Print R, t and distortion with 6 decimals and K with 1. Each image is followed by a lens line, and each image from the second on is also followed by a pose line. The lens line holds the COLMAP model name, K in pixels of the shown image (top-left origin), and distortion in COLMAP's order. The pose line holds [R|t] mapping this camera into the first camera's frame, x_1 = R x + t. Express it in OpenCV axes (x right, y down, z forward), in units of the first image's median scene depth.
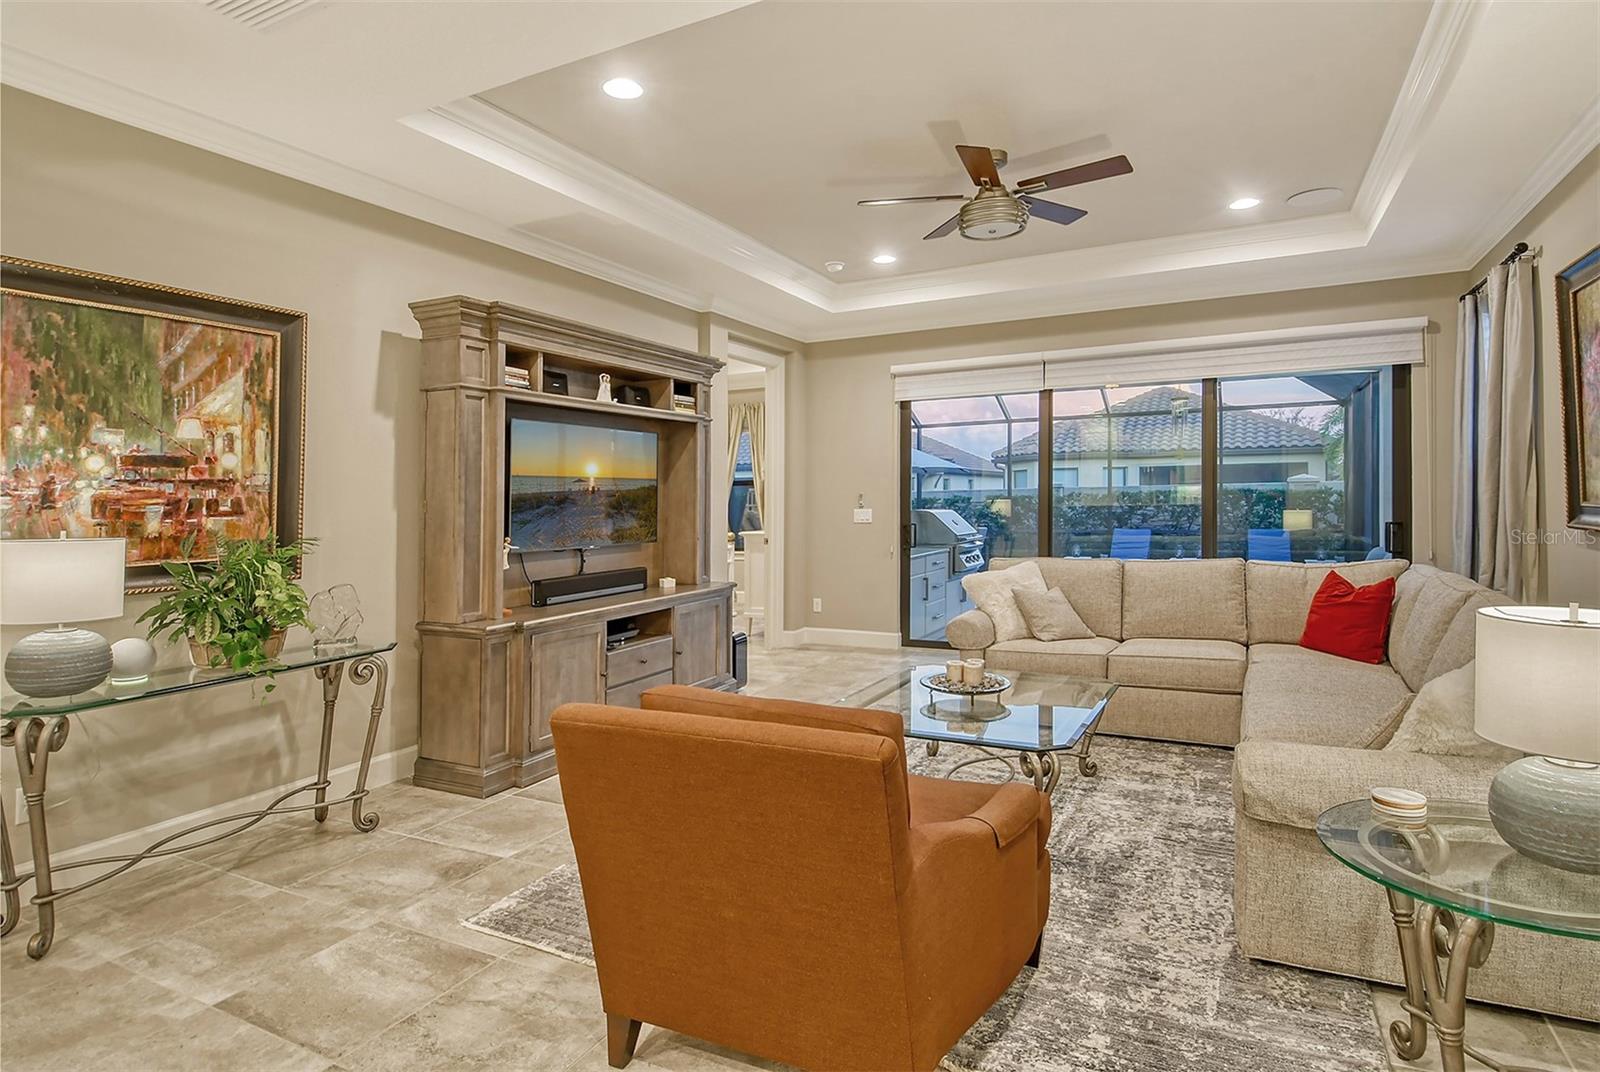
lens RADIAL K [[856.9, 0, 816.0], [0, 856.9, 530.0], [0, 0, 1]] dist [0.040236, -0.032254]
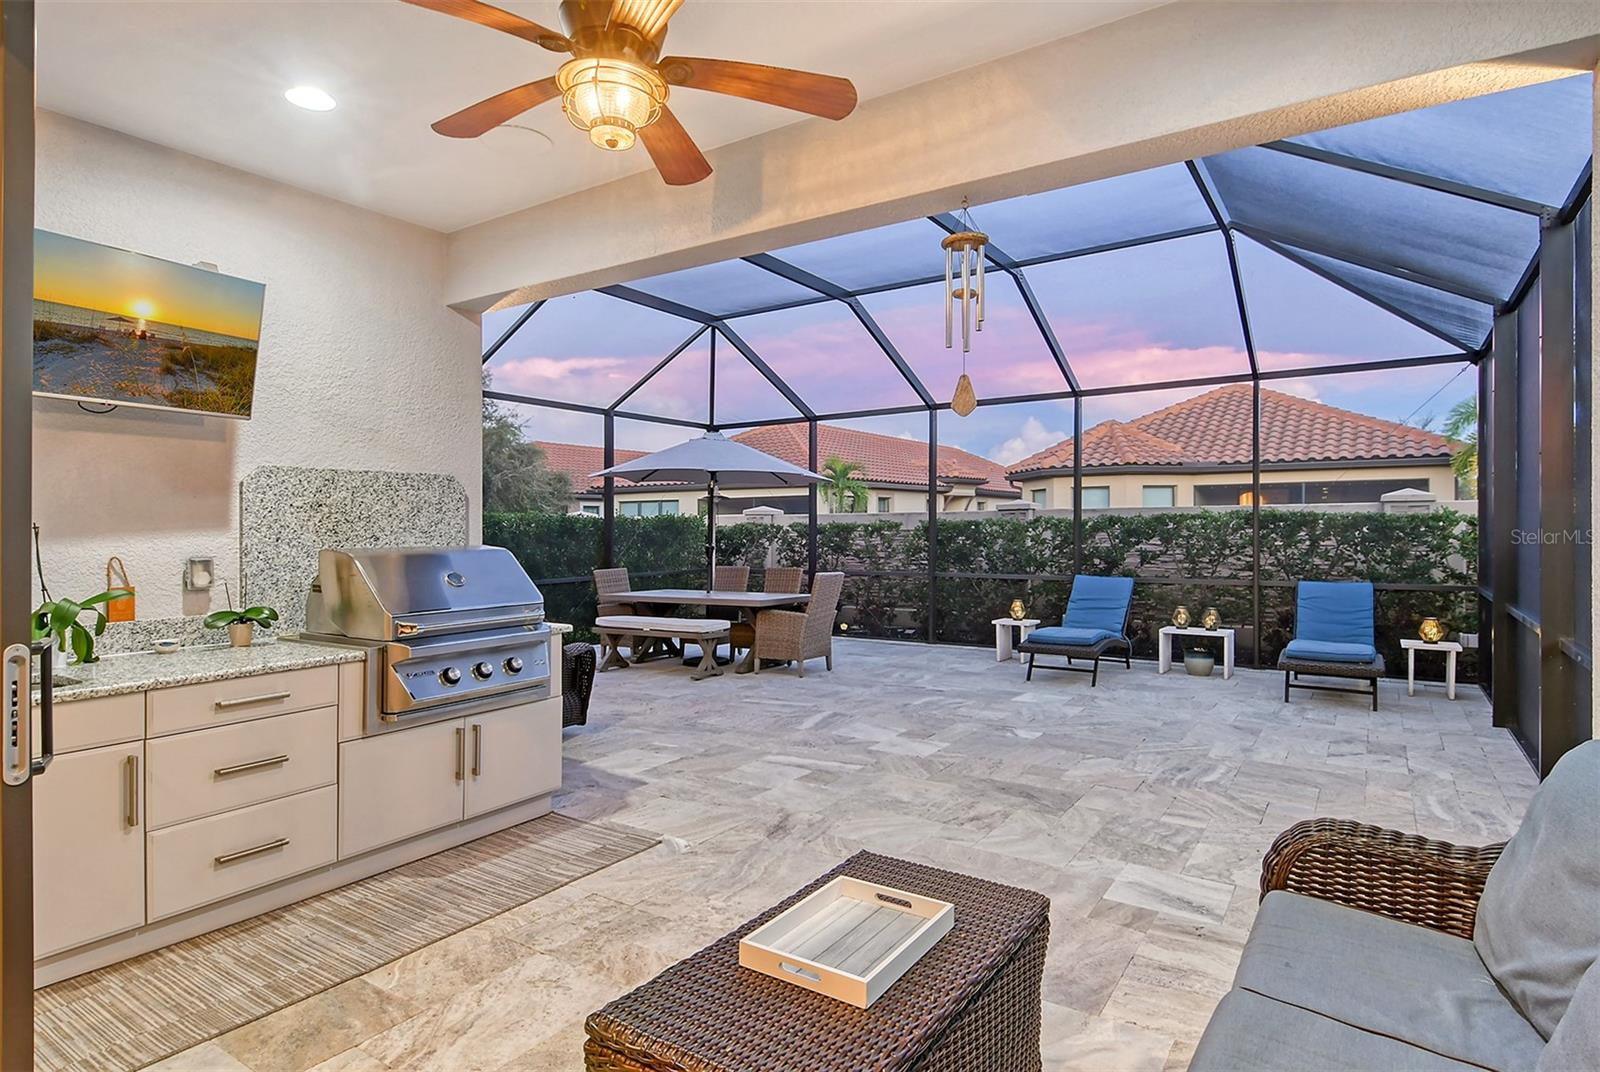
lens RADIAL K [[855.0, 0, 819.2], [0, 855.0, 530.3], [0, 0, 1]] dist [0.039476, -0.030540]
pose [[0.993820, 0.009061, -0.110632, 1.112444], [-0.012319, 0.999509, -0.028803, -0.065456], [0.110317, 0.029988, 0.993444, 1.772010]]
